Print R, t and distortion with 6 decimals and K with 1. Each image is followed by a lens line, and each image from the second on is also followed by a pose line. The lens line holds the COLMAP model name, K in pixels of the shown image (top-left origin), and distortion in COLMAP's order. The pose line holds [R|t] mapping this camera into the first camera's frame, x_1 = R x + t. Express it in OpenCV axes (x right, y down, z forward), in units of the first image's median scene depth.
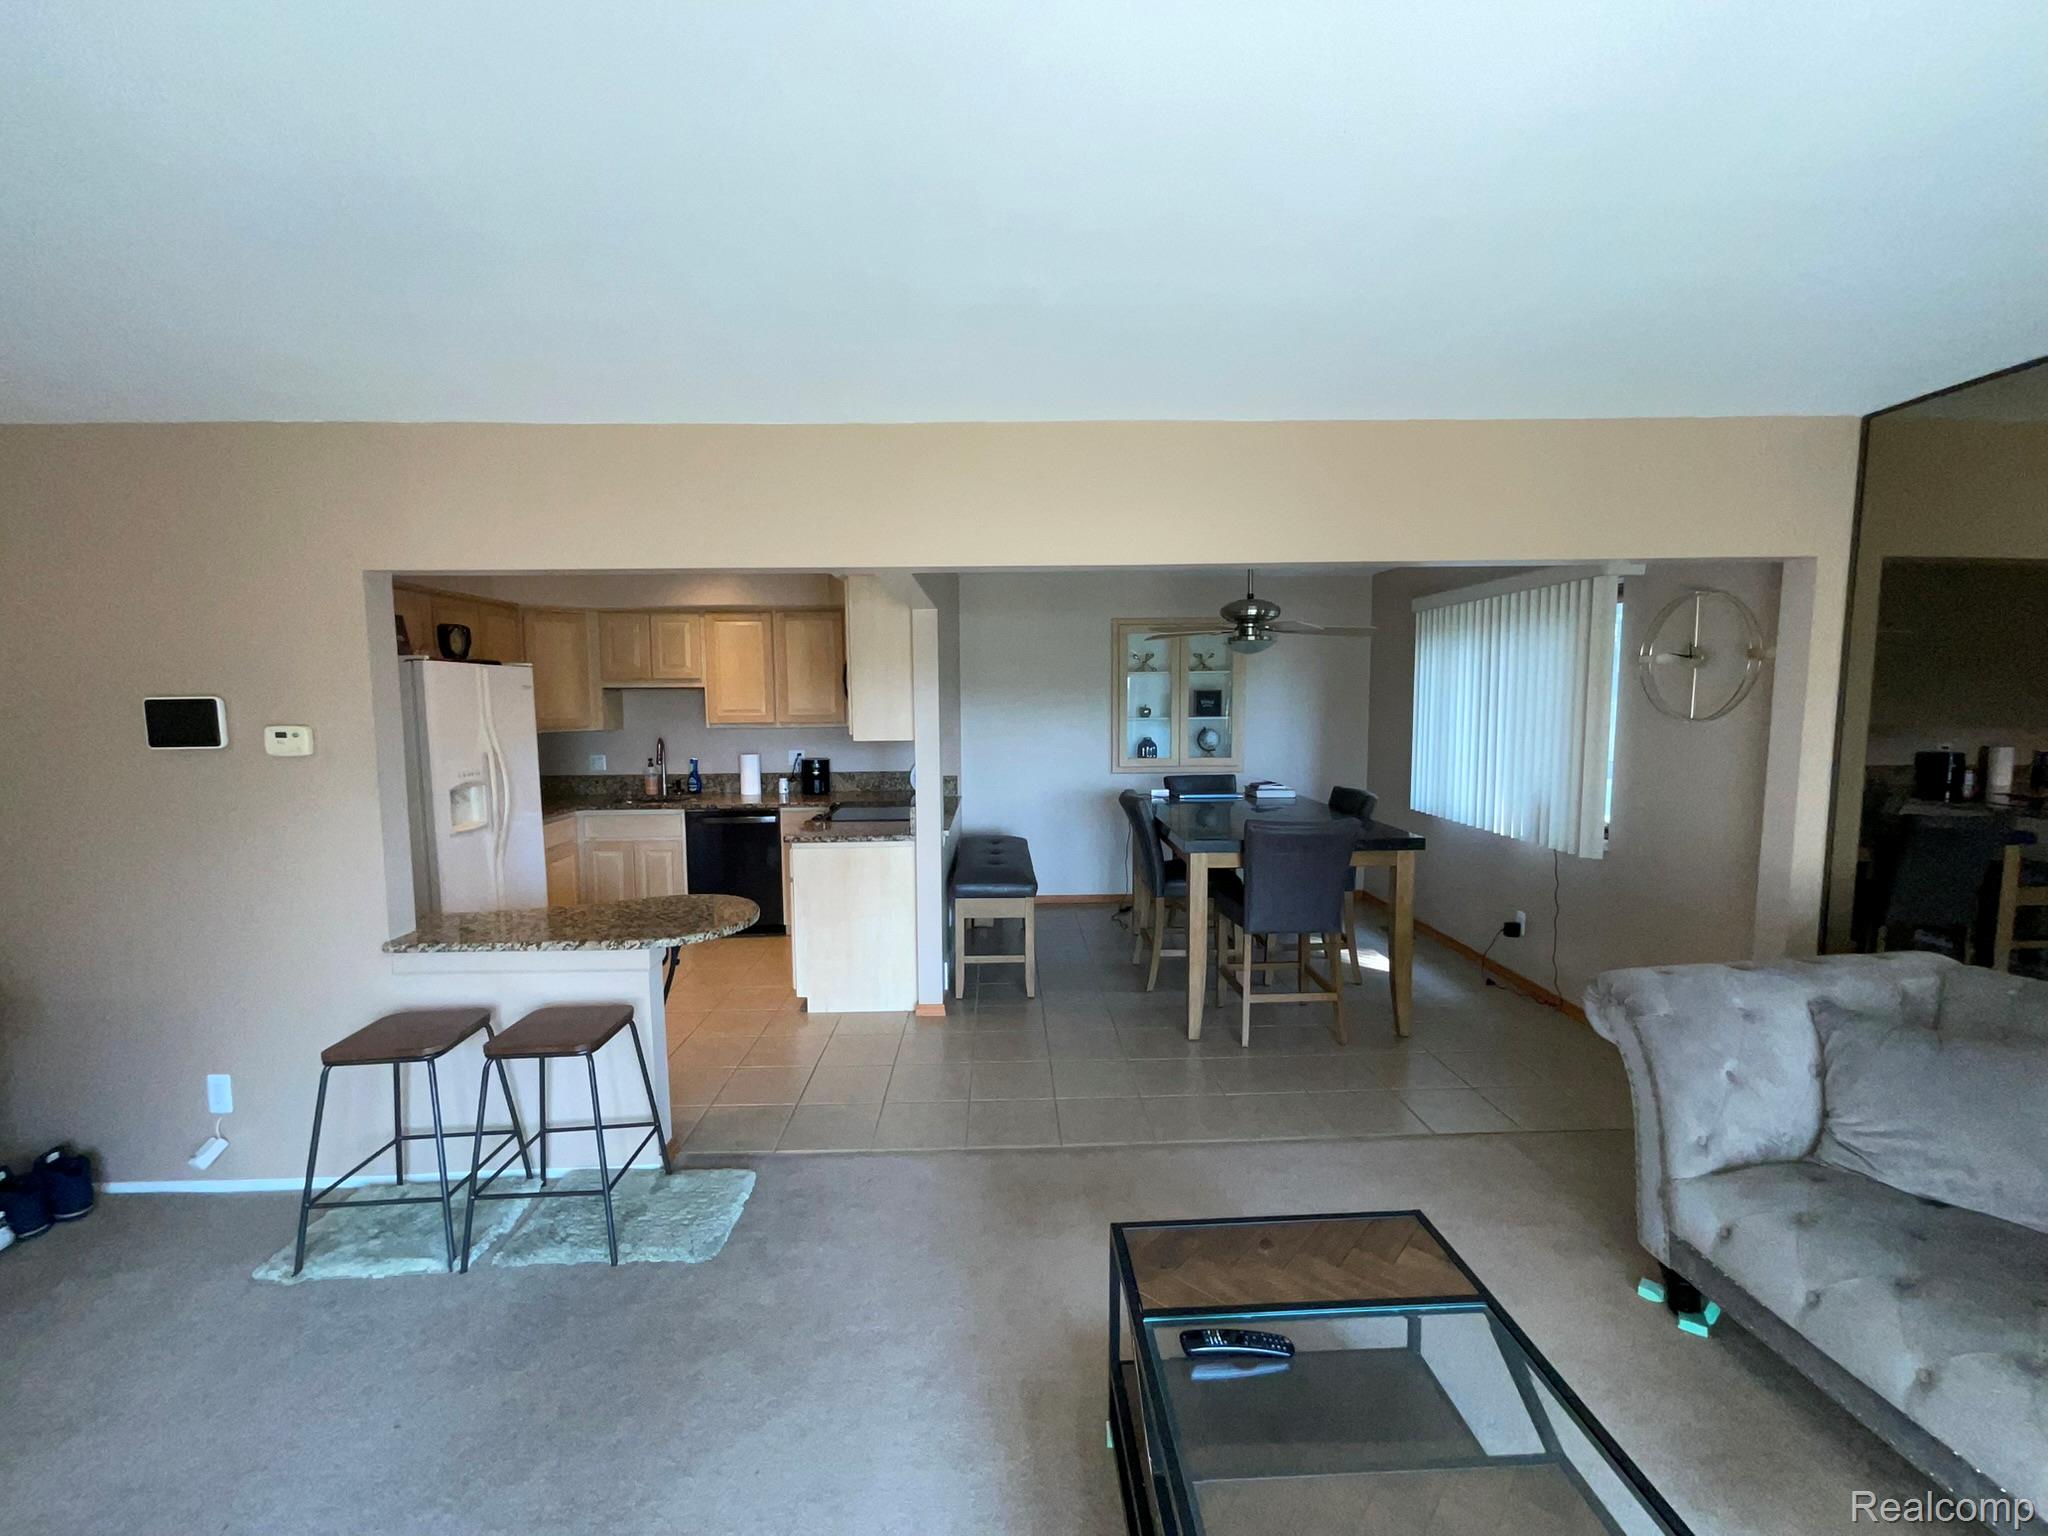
lens RADIAL K [[828.0, 0, 1025.6], [0, 828.0, 766.1], [0, 0, 1]] dist [-0.010373, 0.006631]
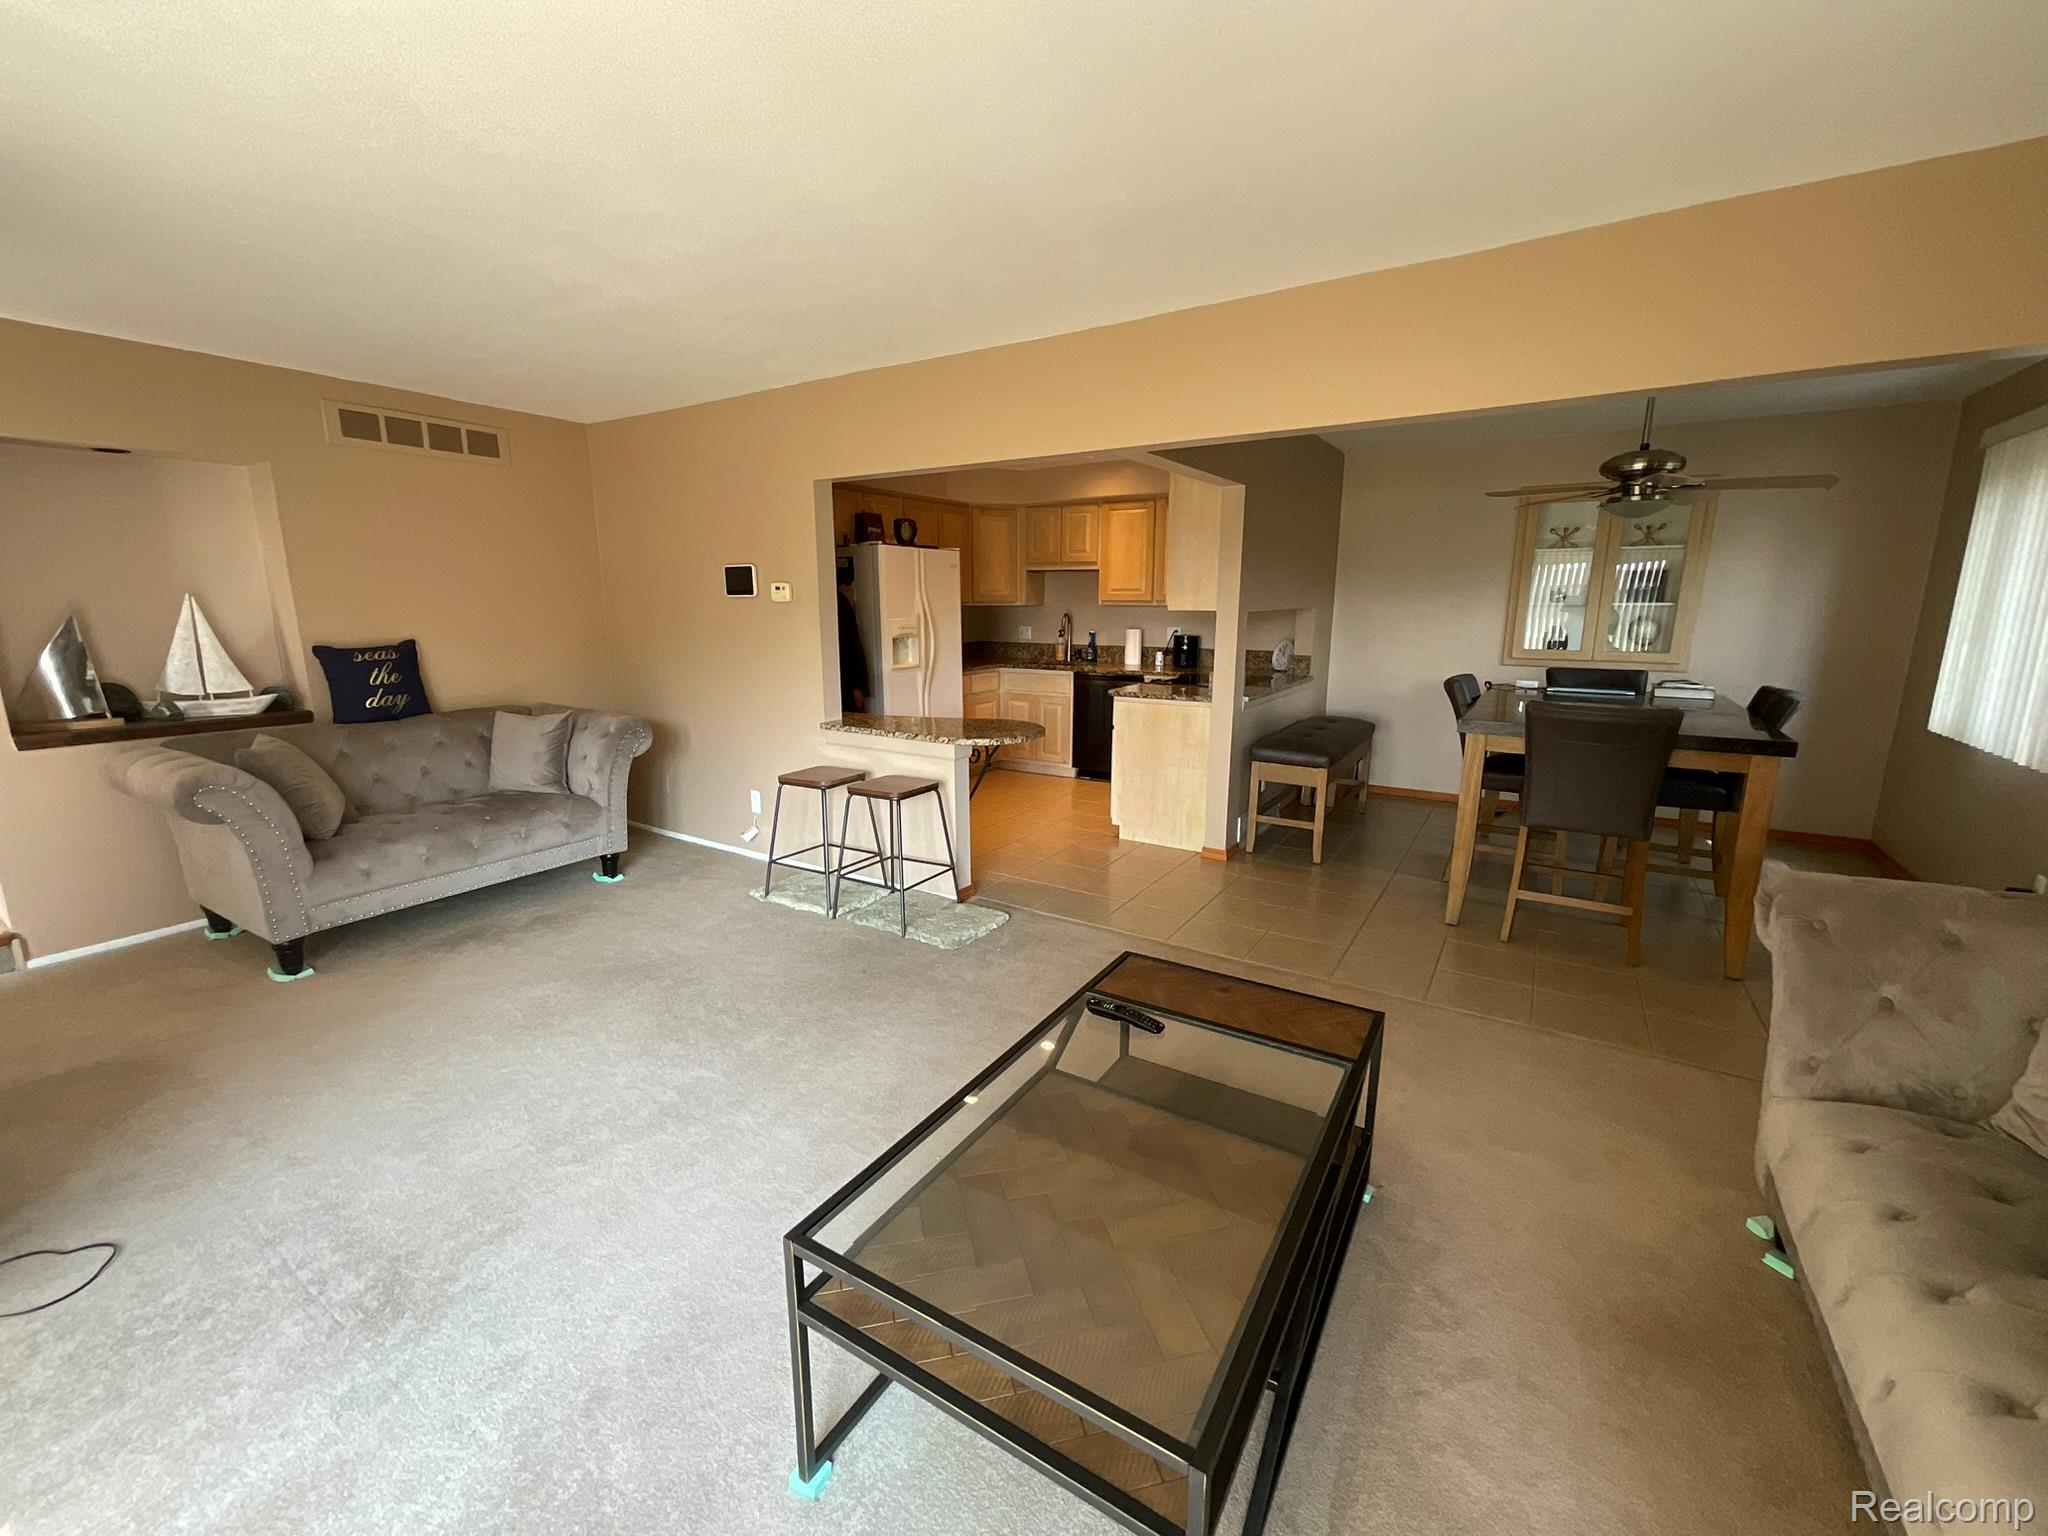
lens RADIAL K [[828.0, 0, 1025.6], [0, 828.0, 766.1], [0, 0, 1]] dist [-0.010373, 0.006631]
pose [[0.826632, 0.121041, -0.549571, 0.288960], [-0.055452, 0.989361, 0.134496, 0.040642], [0.560003, -0.080704, 0.824550, -0.067522]]
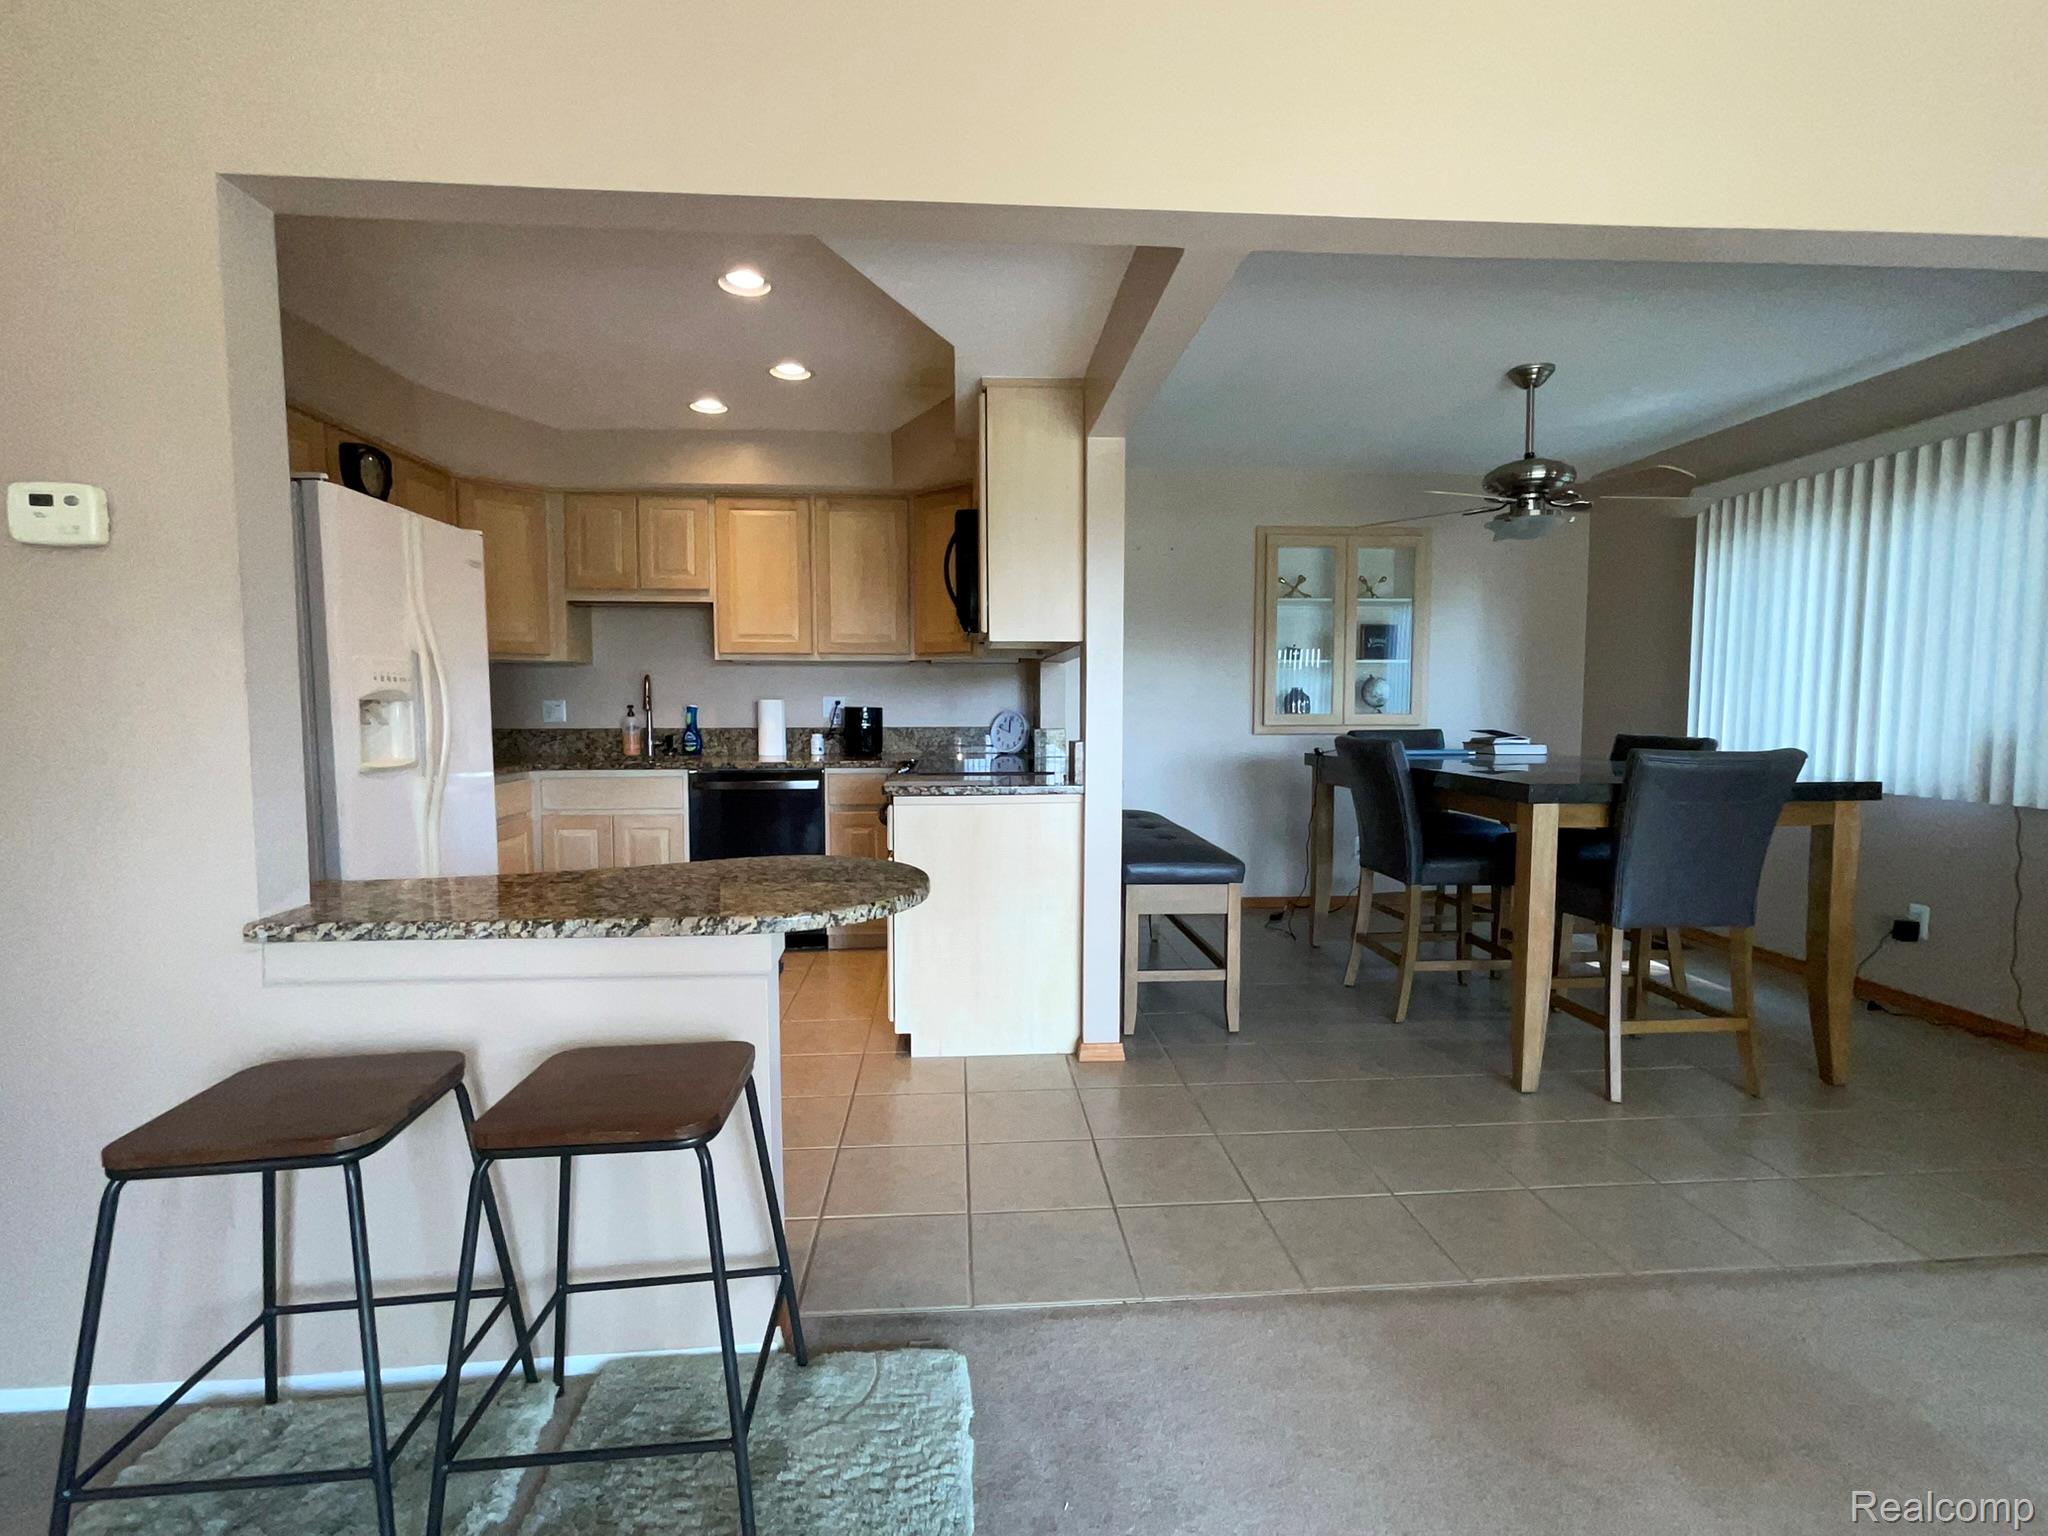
lens RADIAL K [[926.9, 0, 1026.4], [0, 926.9, 766.0], [0, 0, 1]] dist [-0.001250, 0.000749]
pose [[0.999047, 0.004783, 0.043392, -0.215982], [-0.004014, 0.999834, -0.017789, 0.084021], [-0.043470, 0.017598, 0.998900, 0.271587]]
